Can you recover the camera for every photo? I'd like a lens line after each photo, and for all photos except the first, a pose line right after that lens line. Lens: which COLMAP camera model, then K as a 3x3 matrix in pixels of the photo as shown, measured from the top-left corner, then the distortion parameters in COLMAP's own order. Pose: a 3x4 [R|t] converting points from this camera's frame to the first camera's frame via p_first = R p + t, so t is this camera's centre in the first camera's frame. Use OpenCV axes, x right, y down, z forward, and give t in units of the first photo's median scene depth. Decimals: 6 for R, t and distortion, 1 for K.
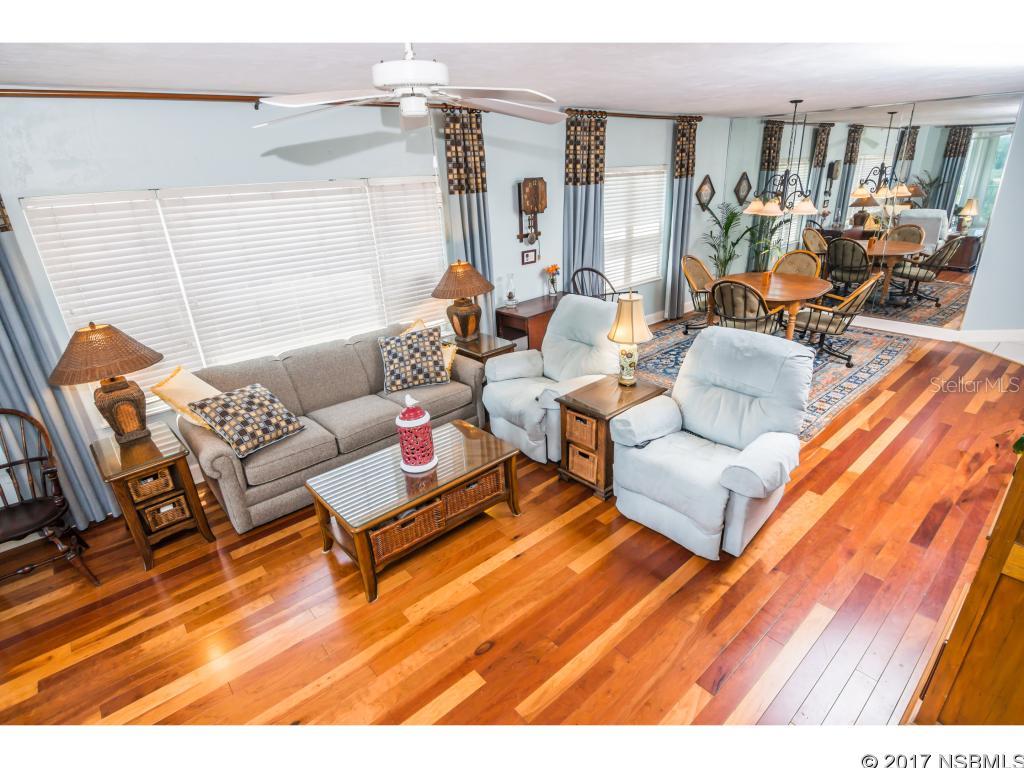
lens RADIAL K [[516.7, 0, 518.6], [0, 516.7, 392.0], [0, 0, 1]] dist [-0.008703, -0.008949]
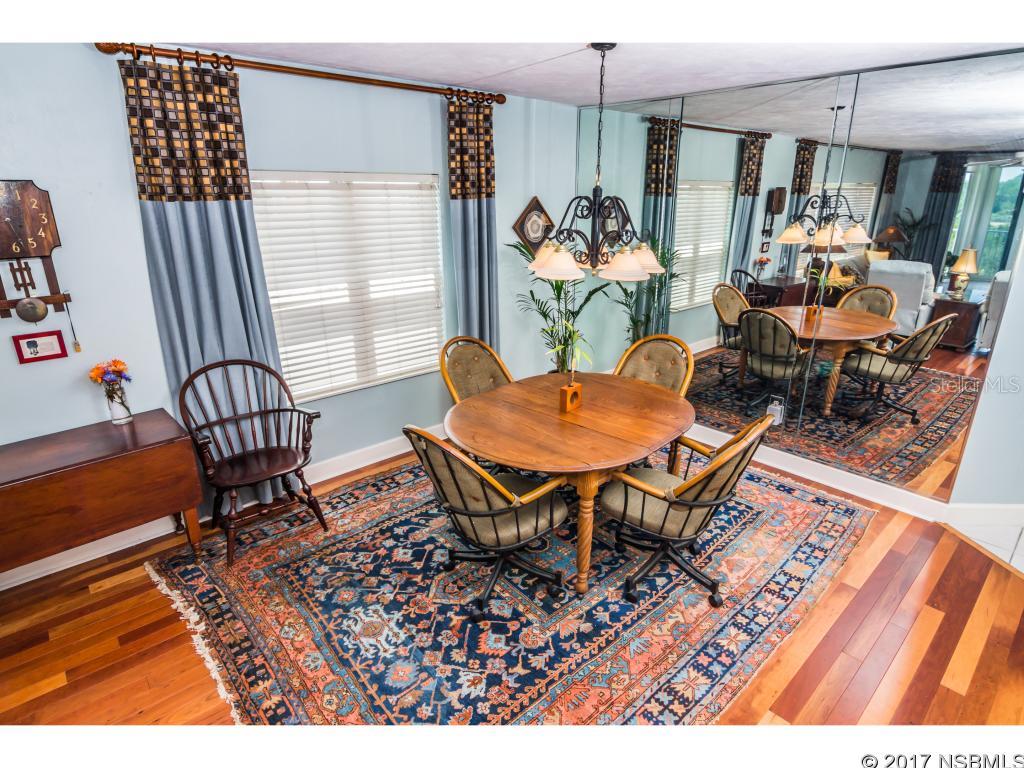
lens RADIAL K [[556.2, 0, 519.6], [0, 556.2, 390.2], [0, 0, 1]] dist [-0.003498, -0.012610]
pose [[0.998637, 0.033670, 0.039882, 0.328643], [-0.031040, 0.997415, -0.064813, -0.153416], [-0.041961, 0.063487, 0.997100, 0.367673]]
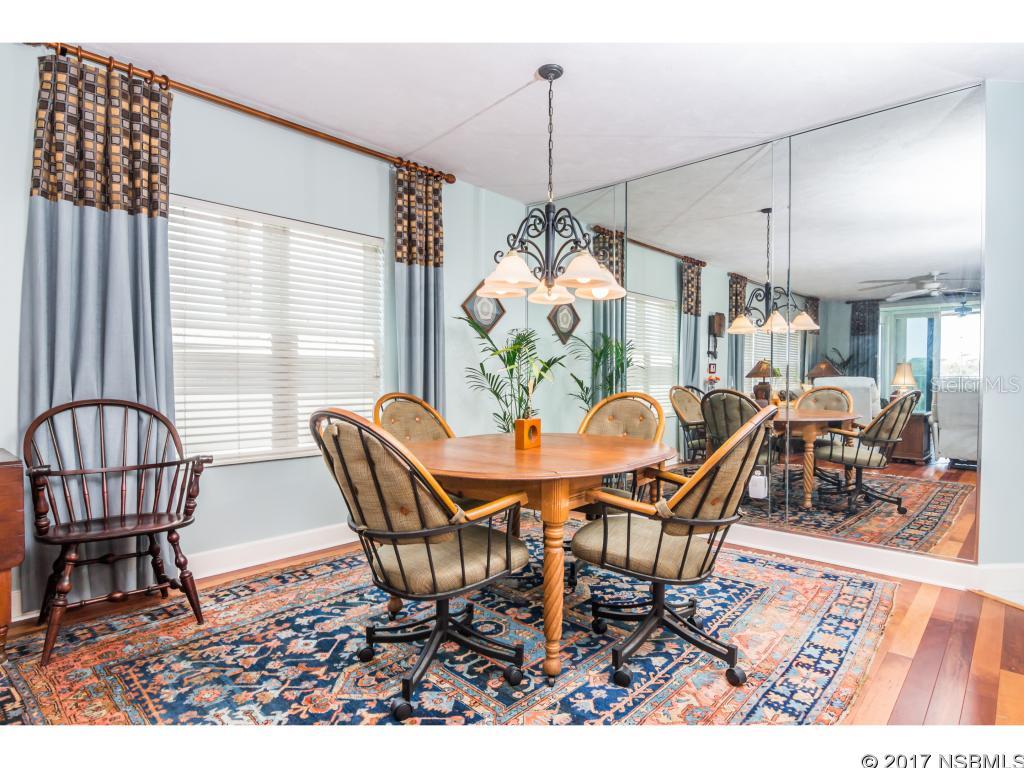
lens RADIAL K [[556.2, 0, 519.1], [0, 556.2, 389.0], [0, 0, 1]] dist [-0.003498, -0.012610]
pose [[0.992459, 0.046841, 0.113273, 0.337804], [-0.000933, 0.926964, -0.375148, -0.067952], [-0.122573, 0.372214, 0.920018, 0.456420]]
